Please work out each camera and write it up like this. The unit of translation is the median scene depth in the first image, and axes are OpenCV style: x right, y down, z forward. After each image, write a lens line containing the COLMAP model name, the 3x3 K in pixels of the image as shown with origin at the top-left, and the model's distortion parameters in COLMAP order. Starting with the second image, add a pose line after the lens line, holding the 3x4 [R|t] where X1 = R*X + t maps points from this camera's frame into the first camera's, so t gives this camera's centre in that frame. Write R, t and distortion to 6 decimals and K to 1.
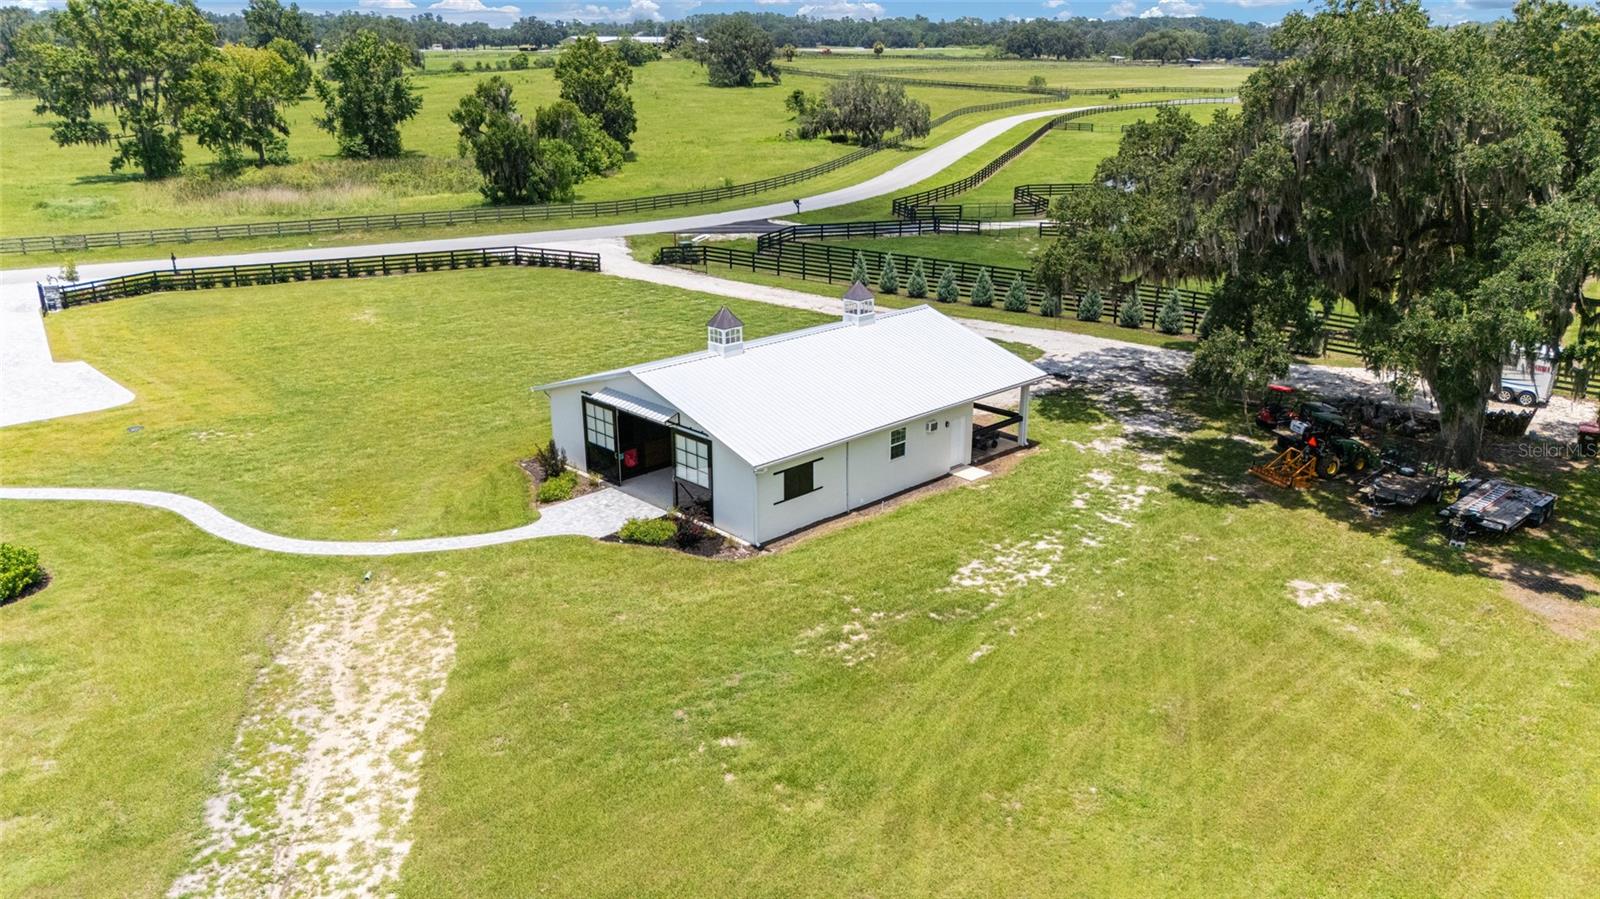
lens RADIAL K [[1184.7, 0, 803.7], [0, 1184.7, 442.8], [0, 0, 1]] dist [0.072650, -0.060612]
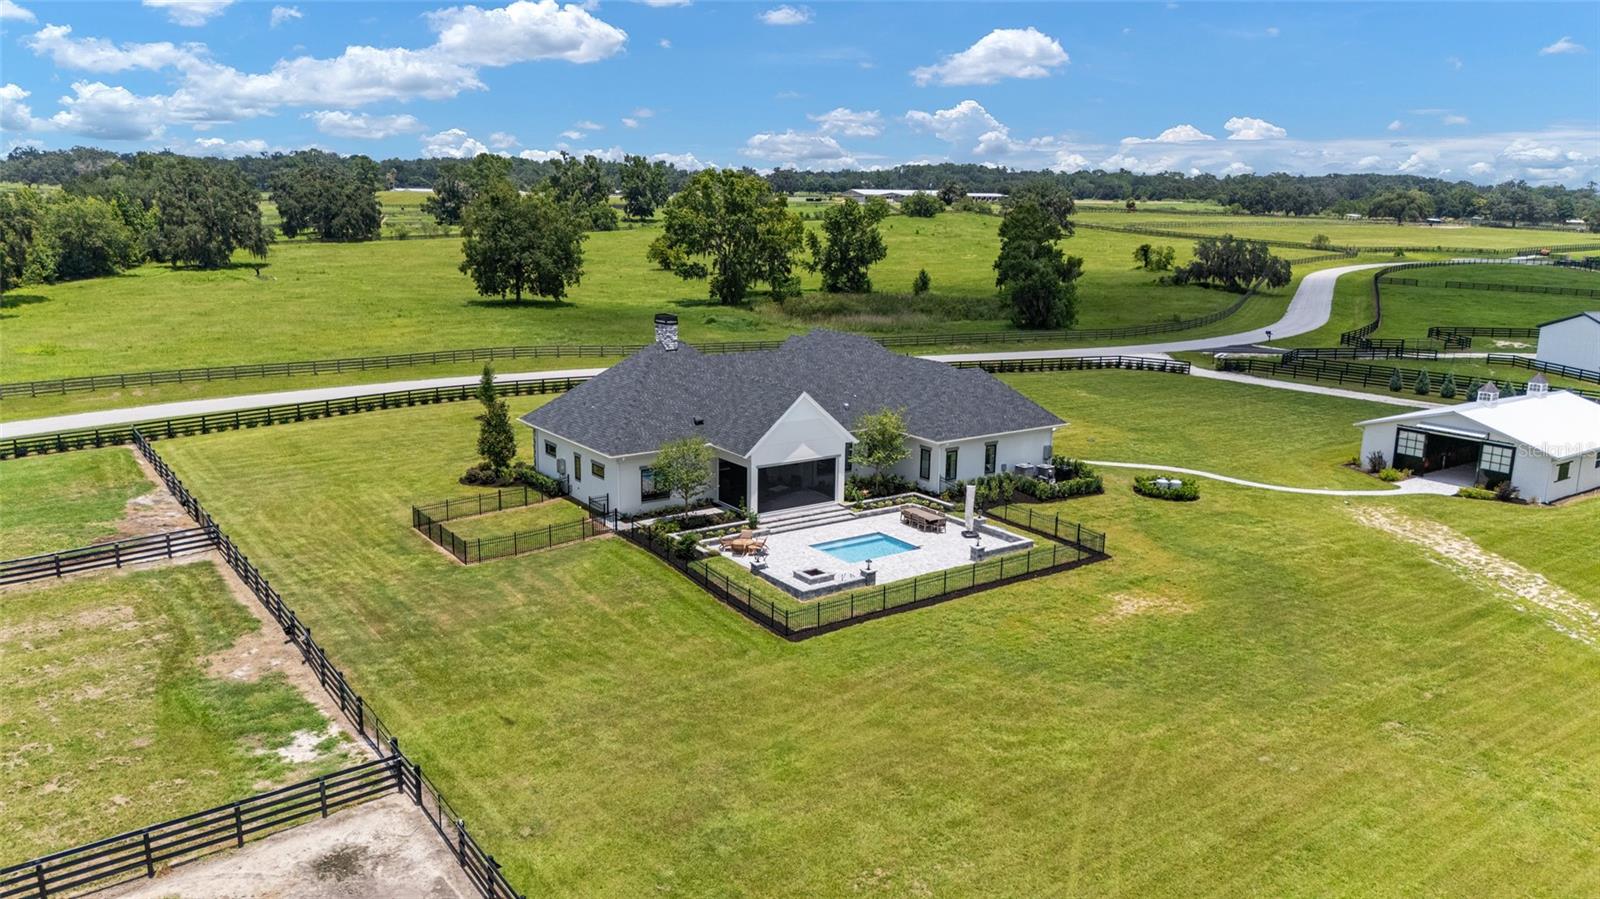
lens RADIAL K [[1184.7, 0, 803.7], [0, 1184.7, 442.8], [0, 0, 1]] dist [0.072650, -0.060612]
pose [[0.990235, 0.048162, -0.130823, -0.842484], [-0.062471, 0.992232, -0.107574, 0.238262], [0.124626, 0.114696, 0.985552, -0.922980]]
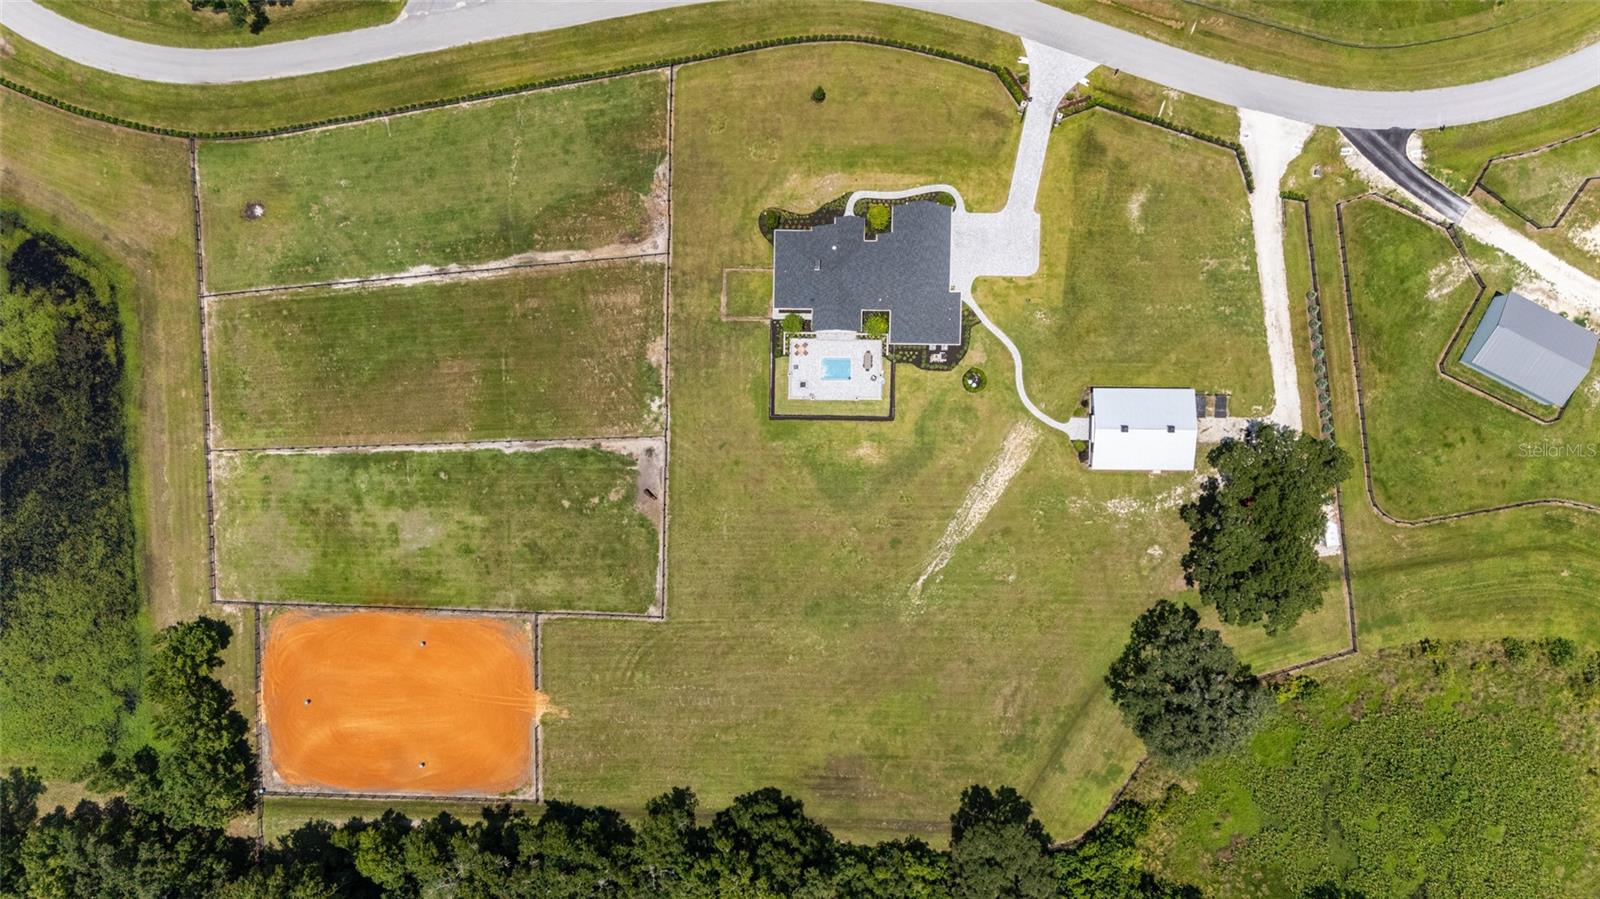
lens RADIAL K [[1184.7, 0, 803.7], [0, 1184.7, 442.8], [0, 0, 1]] dist [0.072650, -0.060612]
pose [[0.710666, 0.703529, 0.001032, -0.843788], [-0.196172, 0.196752, 0.960627, -3.910620], [0.675626, -0.682888, 0.277838, -0.989569]]
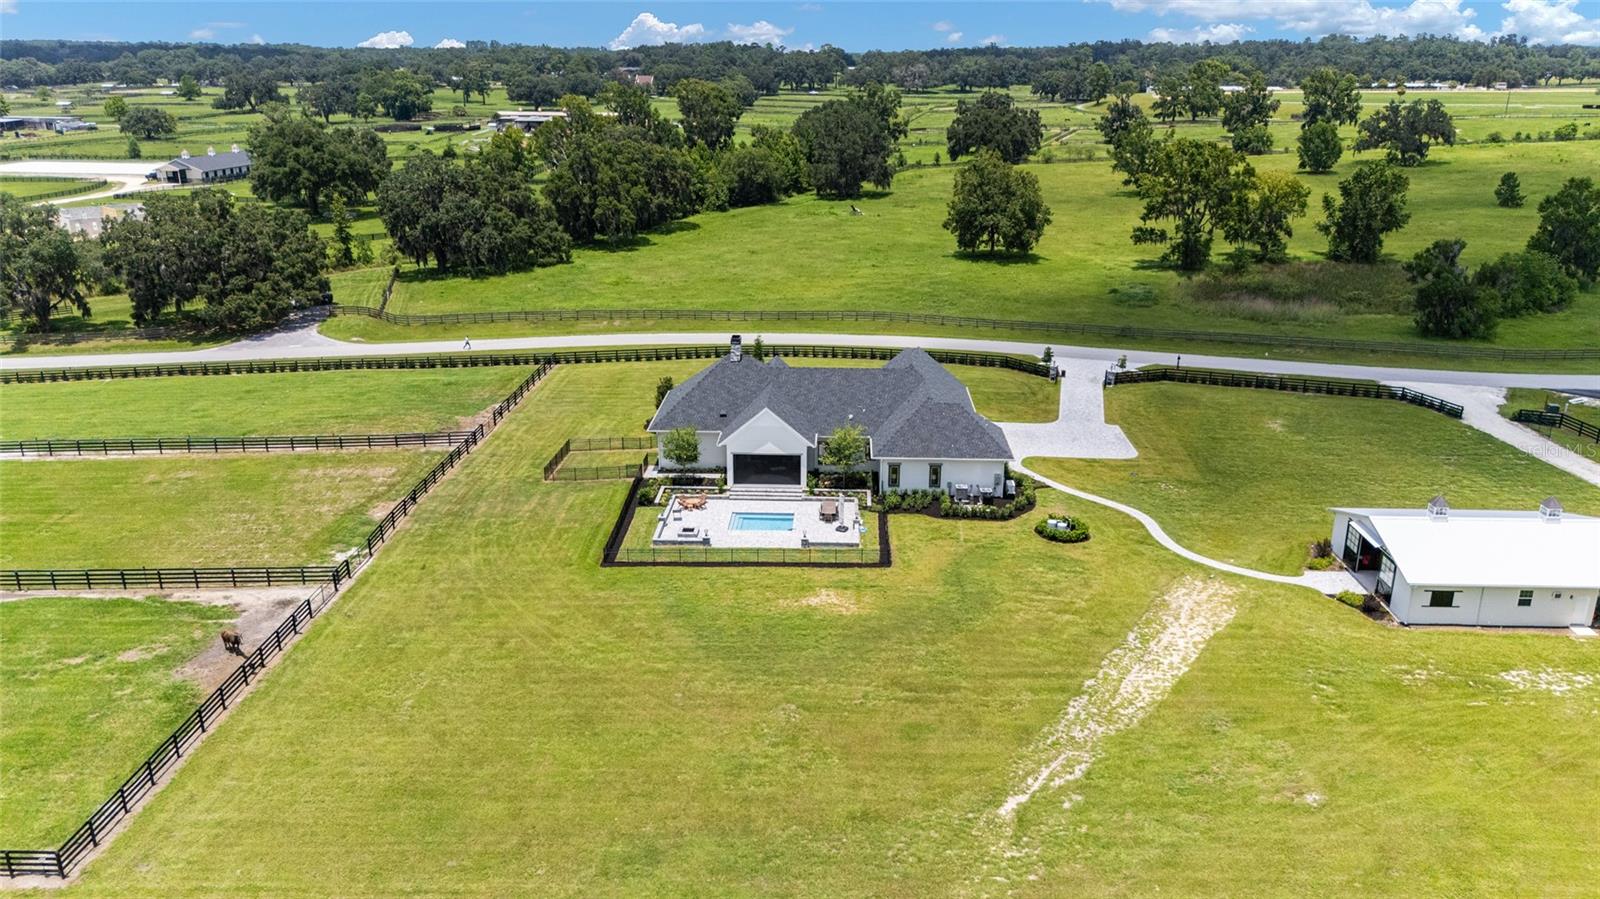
lens RADIAL K [[1184.7, 0, 803.7], [0, 1184.7, 442.8], [0, 0, 1]] dist [0.072650, -0.060612]
pose [[0.697054, 0.228056, -0.679784, 0.471737], [-0.230948, 0.968955, 0.088253, -0.126224], [0.678807, 0.095478, 0.728083, -0.973381]]
